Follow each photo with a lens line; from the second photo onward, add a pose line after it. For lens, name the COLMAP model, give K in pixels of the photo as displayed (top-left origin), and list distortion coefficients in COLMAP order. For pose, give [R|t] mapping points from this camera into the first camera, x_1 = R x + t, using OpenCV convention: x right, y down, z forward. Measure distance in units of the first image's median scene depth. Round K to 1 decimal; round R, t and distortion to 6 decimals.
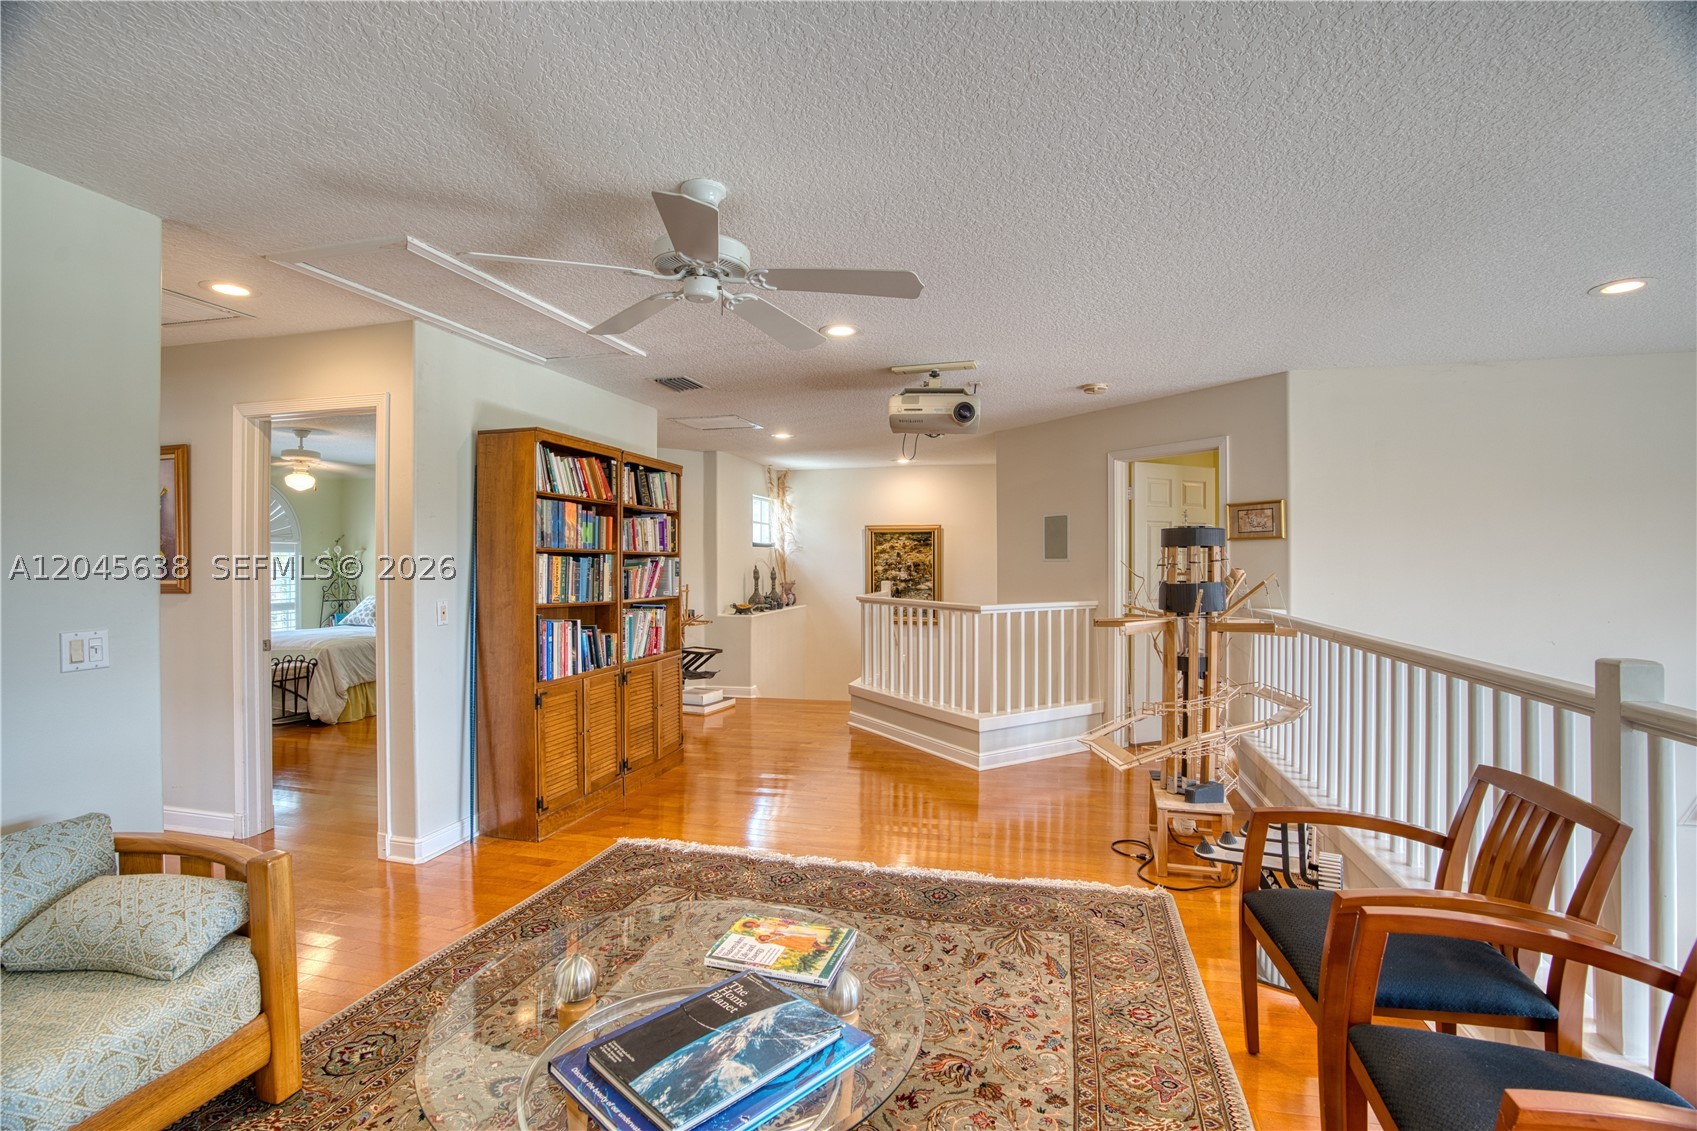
lens RADIAL K [[788.0, 0, 849.1], [0, 788.0, 569.6], [0, 0, 1]] dist [-0.041330, 0.012028]
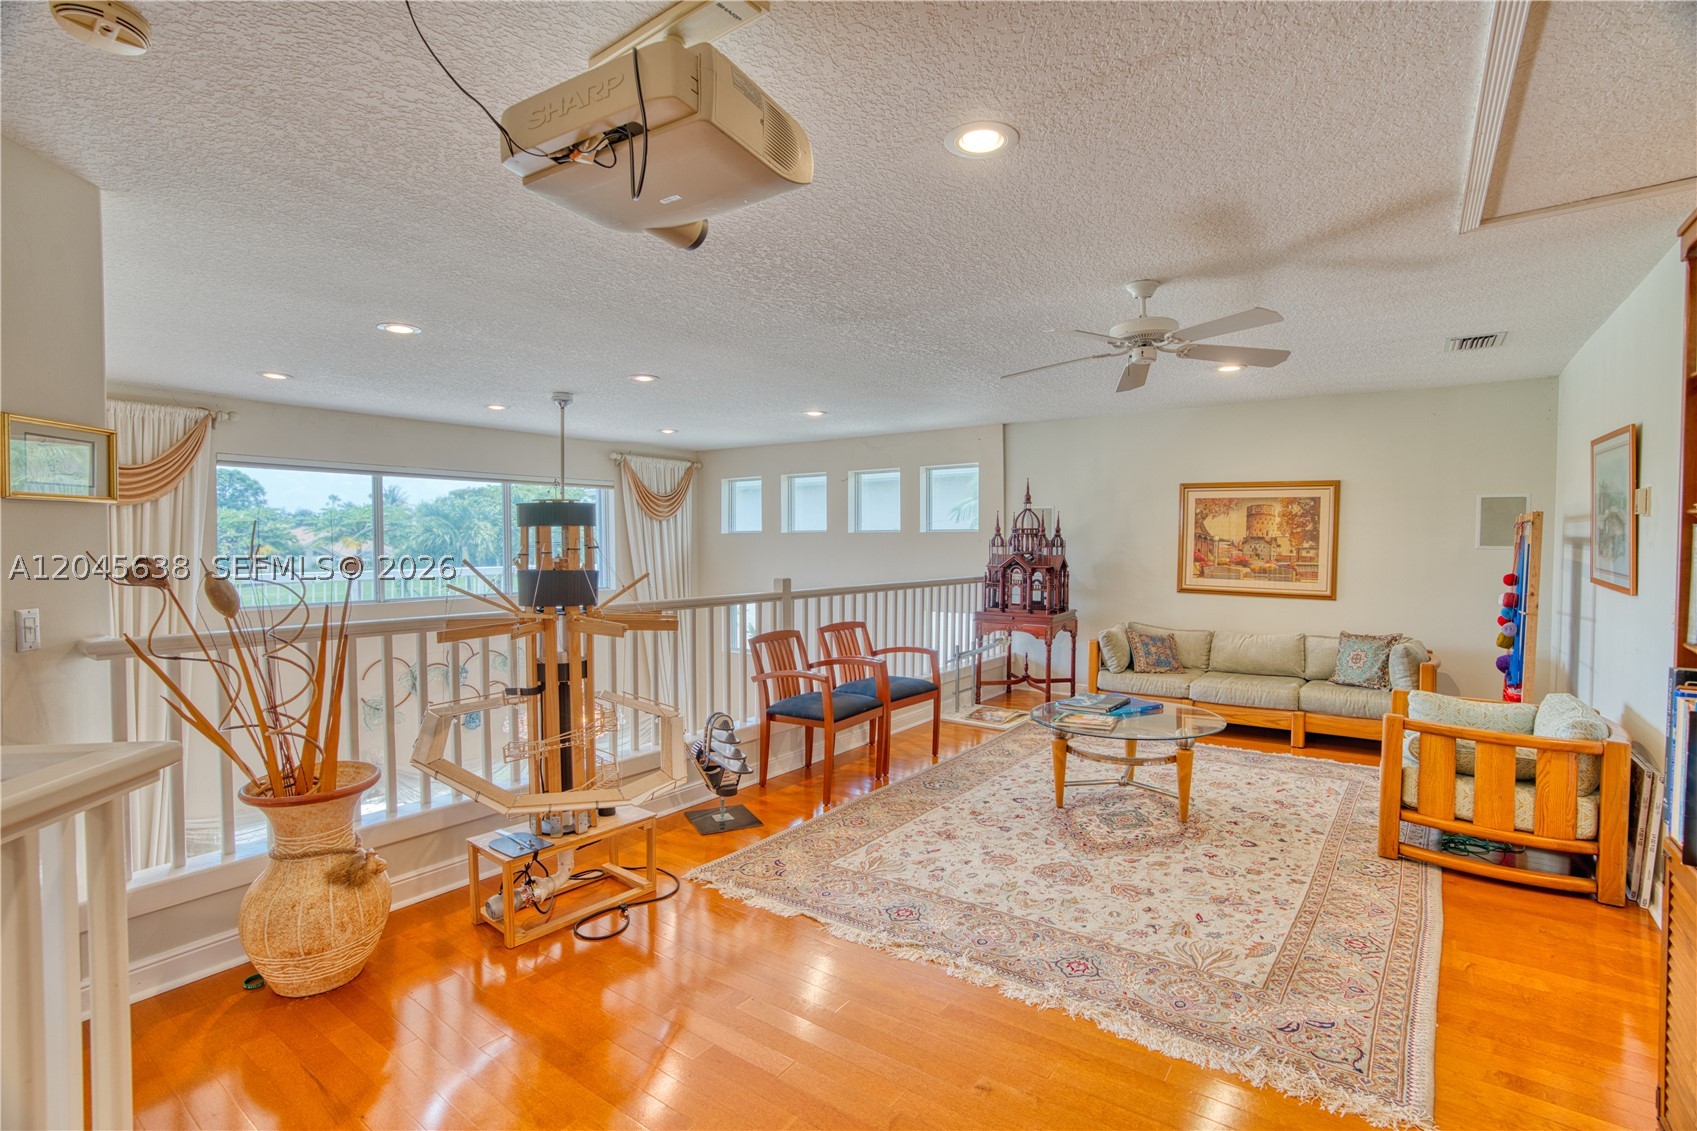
lens RADIAL K [[788.0, 0, 854.4], [0, 788.0, 561.2], [0, 0, 1]] dist [-0.041330, 0.012028]
pose [[-0.933679, -0.005018, 0.358076, -0.071908], [0.003561, 0.999722, 0.023297, -0.006247], [-0.358093, 0.023027, -0.933402, 0.872418]]
